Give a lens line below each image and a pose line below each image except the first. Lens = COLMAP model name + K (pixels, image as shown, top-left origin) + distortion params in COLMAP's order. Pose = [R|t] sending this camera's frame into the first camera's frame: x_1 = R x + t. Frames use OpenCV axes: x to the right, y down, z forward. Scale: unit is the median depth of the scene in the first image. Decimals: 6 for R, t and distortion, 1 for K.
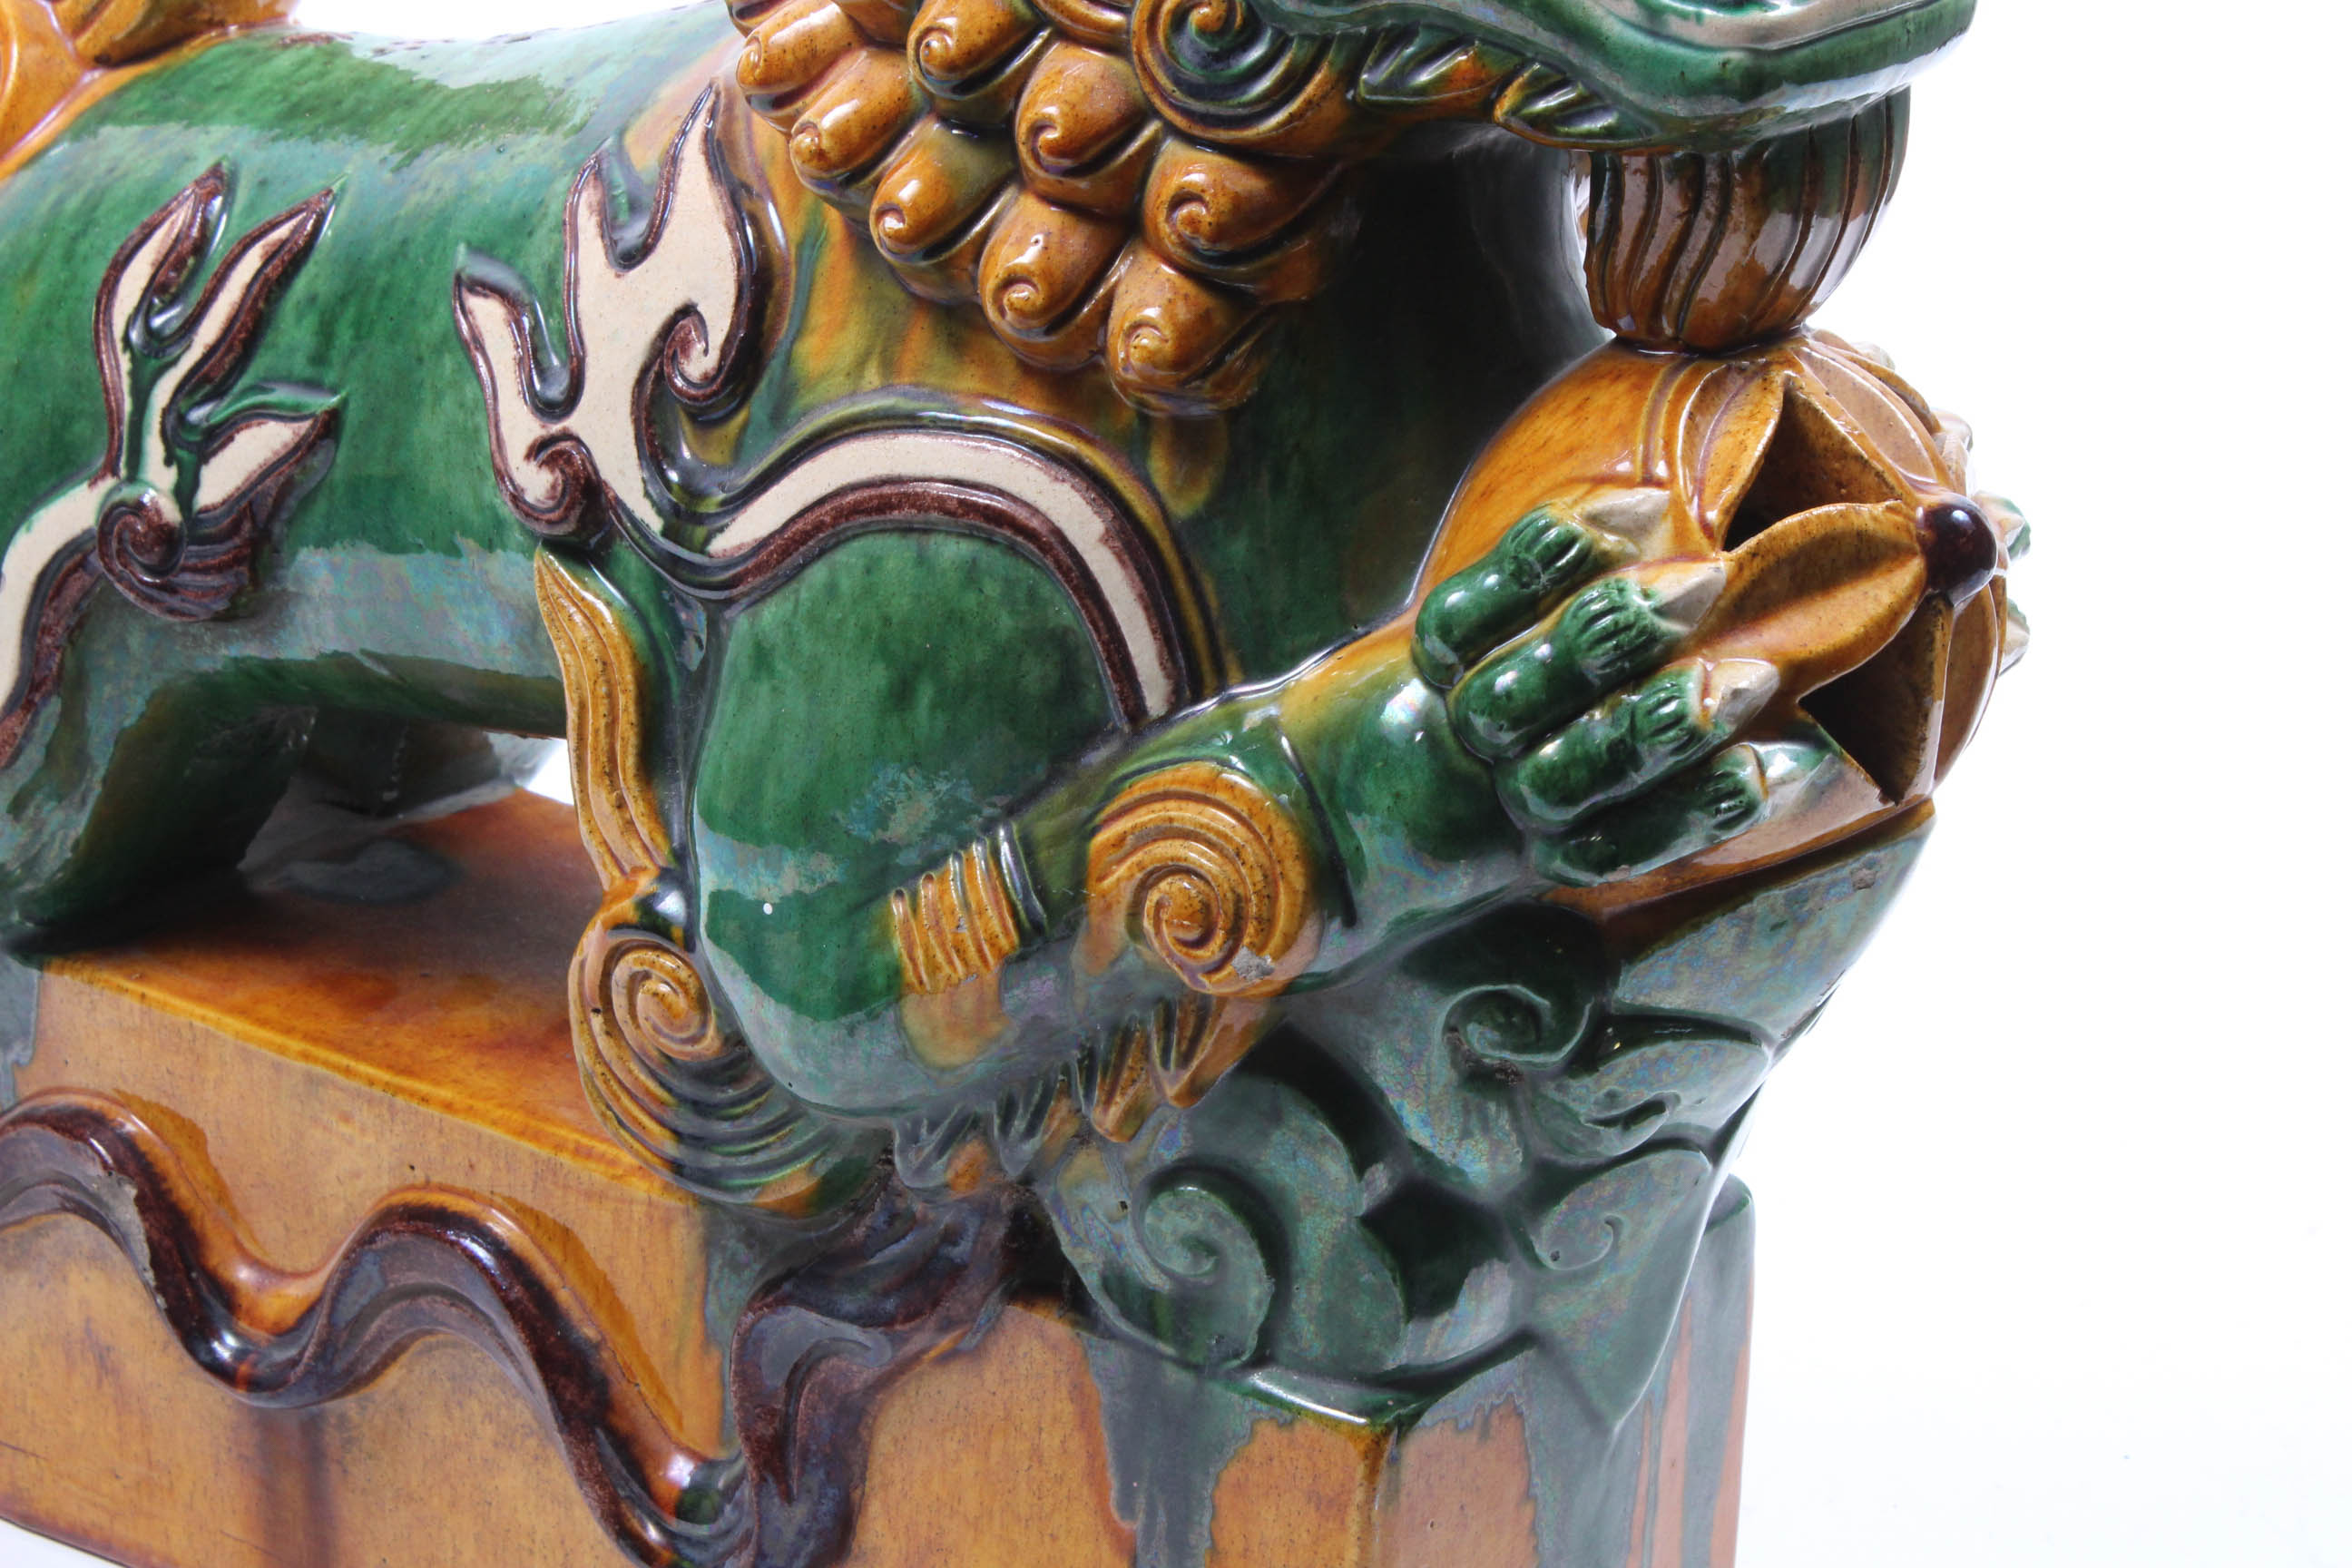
lens RADIAL K [[5565.8, 0, 1175.2], [0, 5565.8, 734.7], [0, 0, 1]] dist [0.058860, 0.266791]
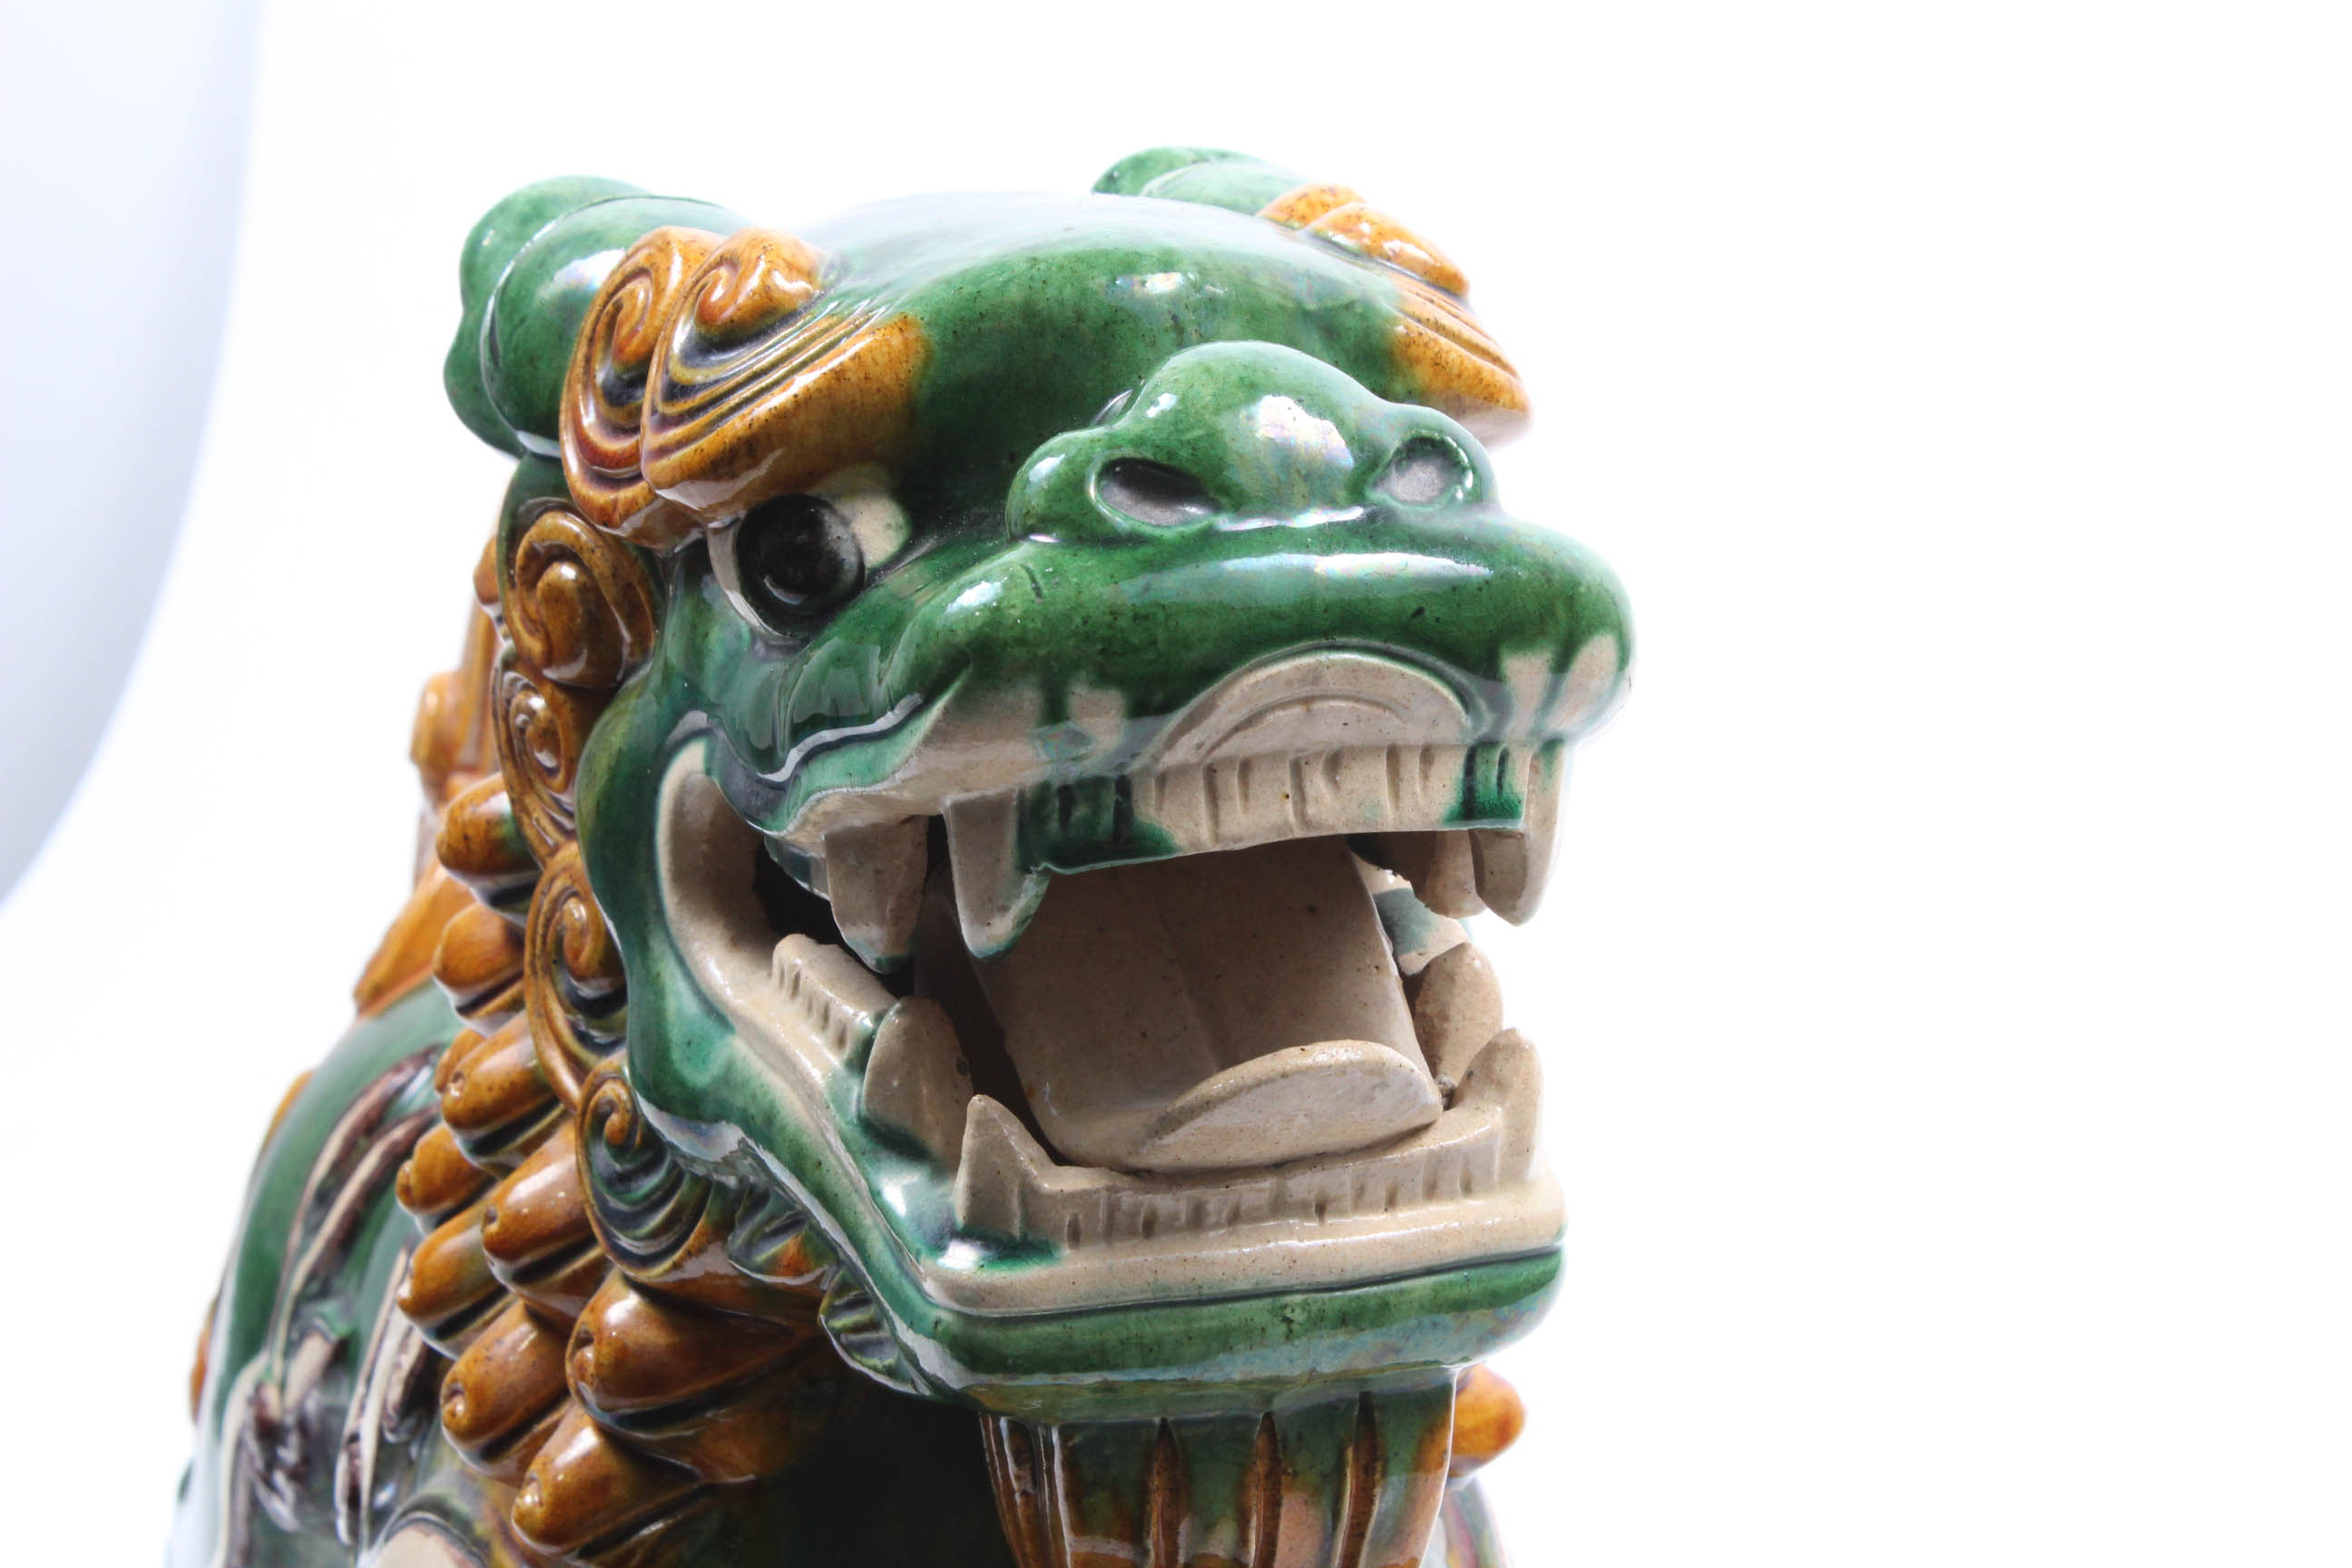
lens RADIAL K [[5565.8, 0, 1175.2], [0, 5565.8, 734.7], [0, 0, 1]] dist [0.058860, 0.266791]
pose [[0.803079, 0.141343, -0.578866, 0.485440], [-0.194358, 0.980464, -0.030238, -0.160242], [0.563284, 0.136791, 0.814862, 0.342943]]
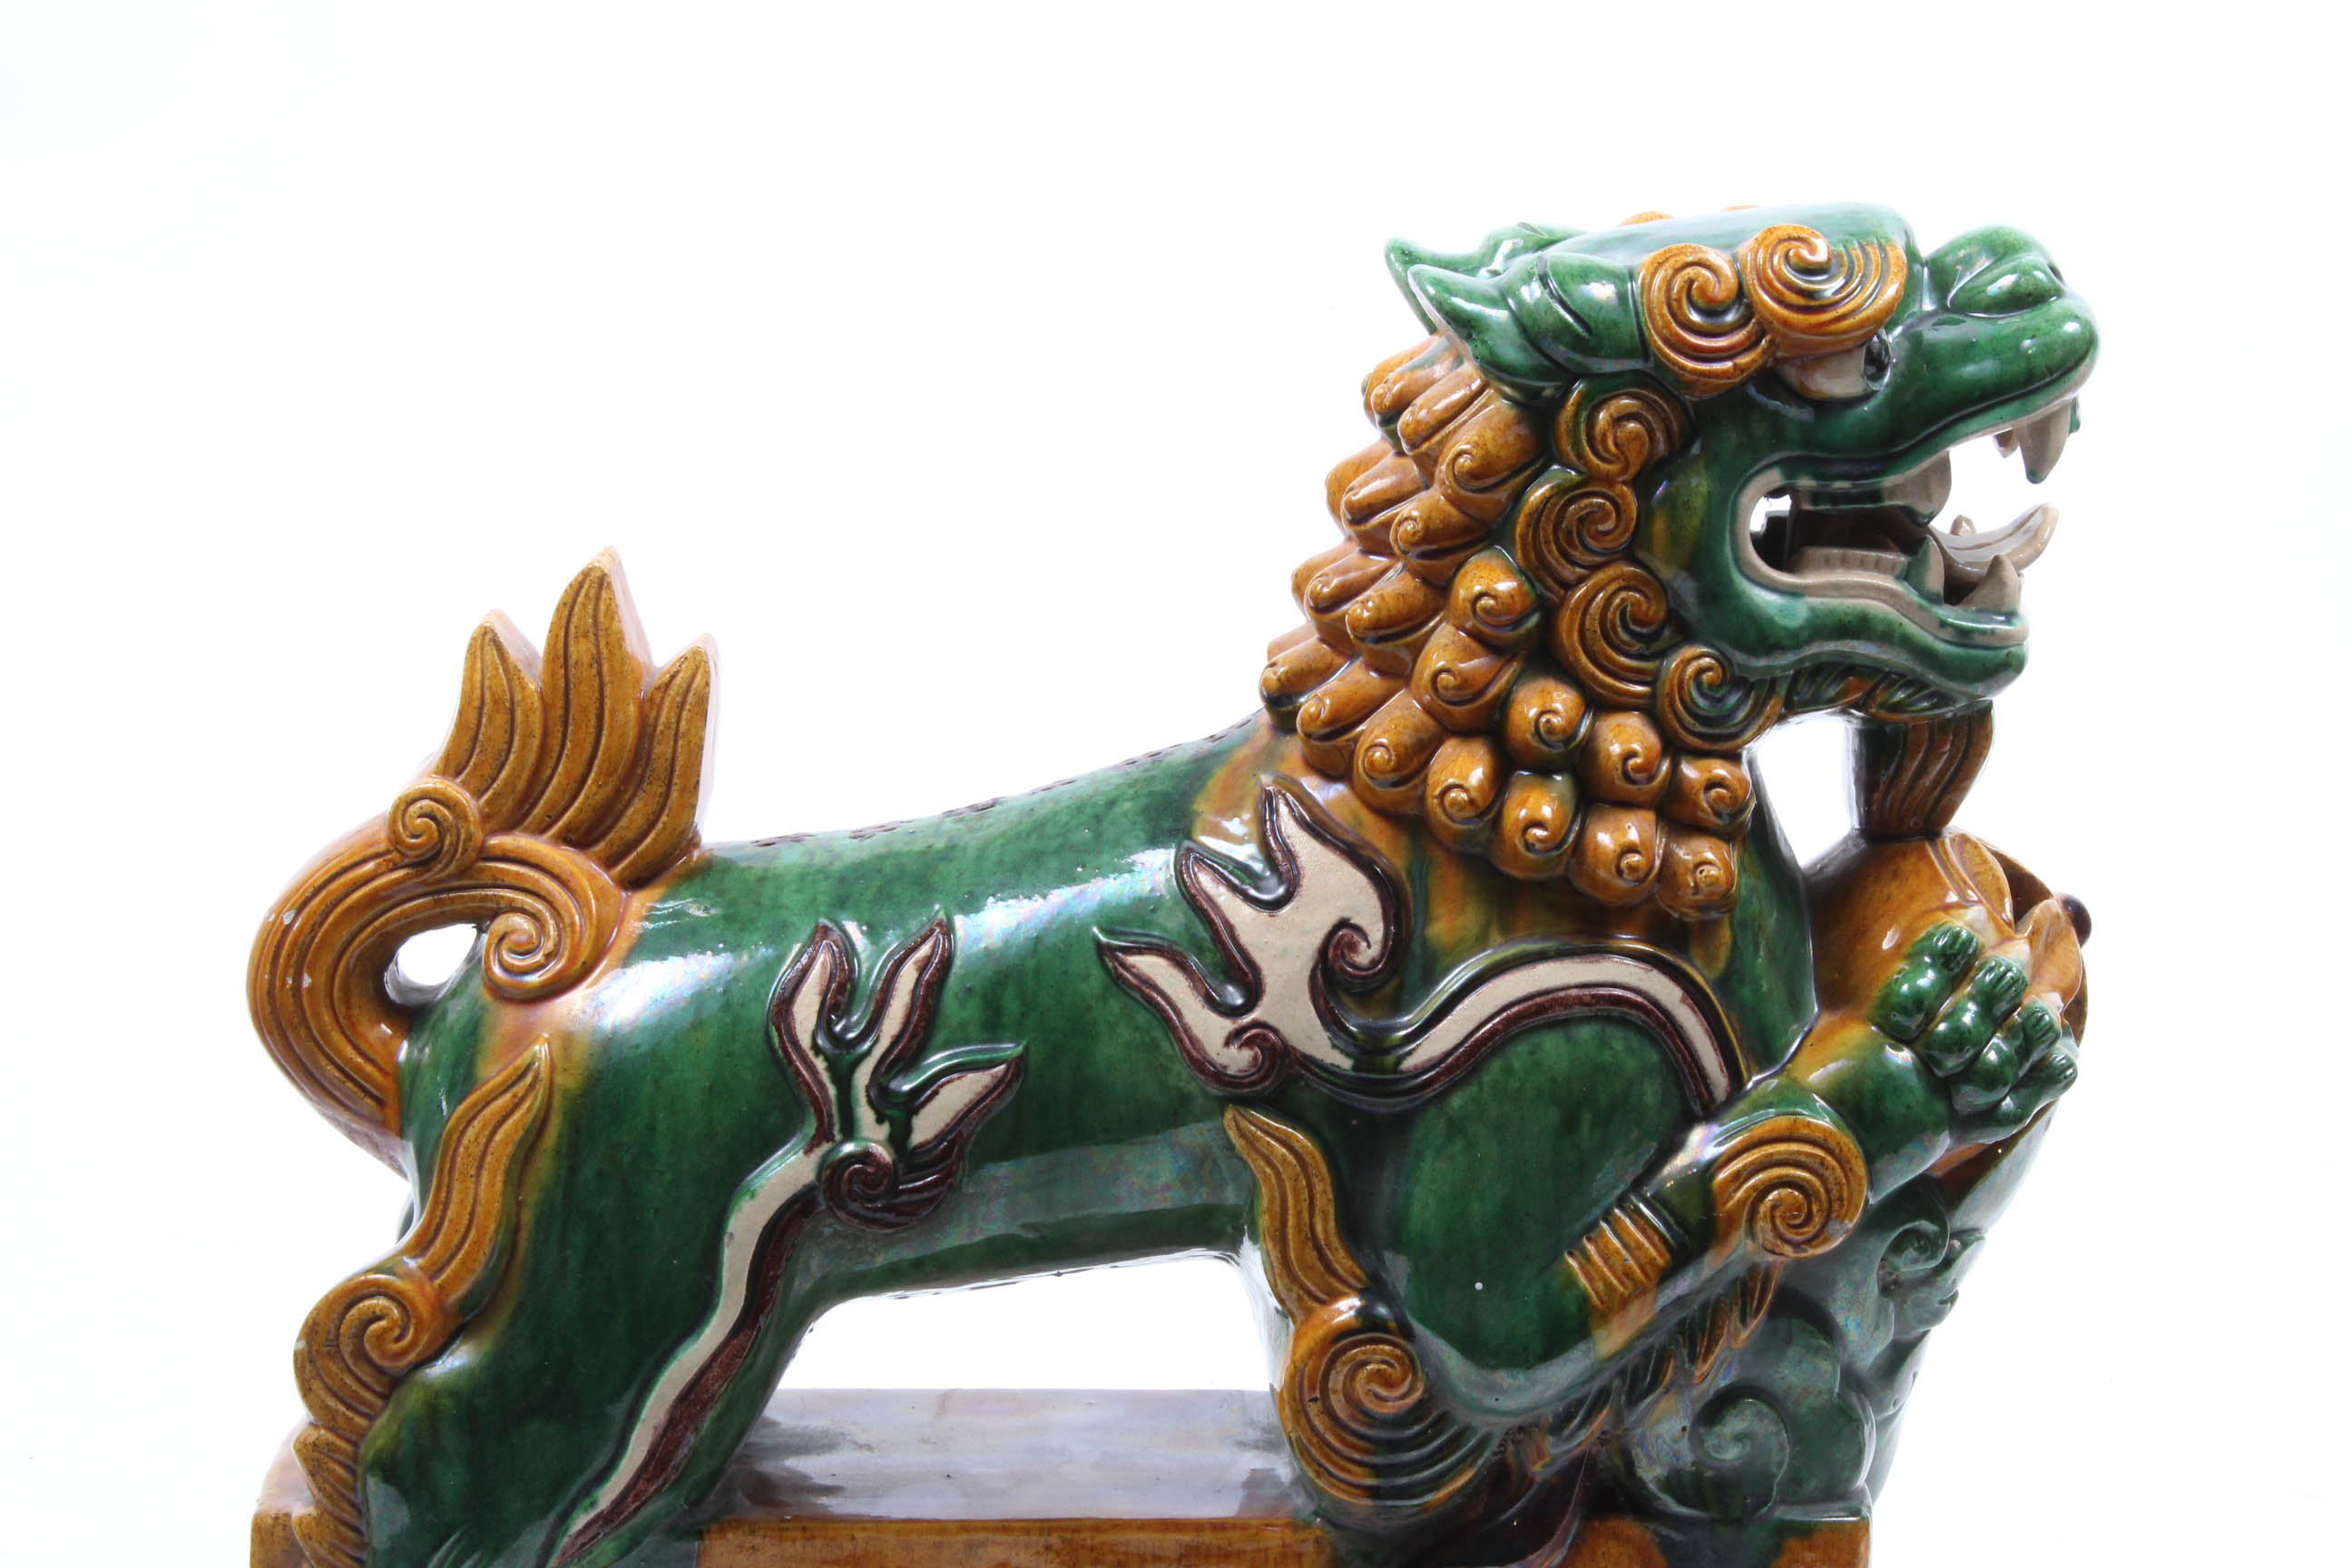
lens RADIAL K [[5565.8, 0, 1175.2], [0, 5565.8, 734.7], [0, 0, 1]] dist [0.058860, 0.266791]
pose [[0.800032, -0.132695, 0.585099, -1.016509], [0.232103, 0.967753, -0.097888, 0.014305], [-0.553243, 0.214117, 0.805032, -0.243012]]
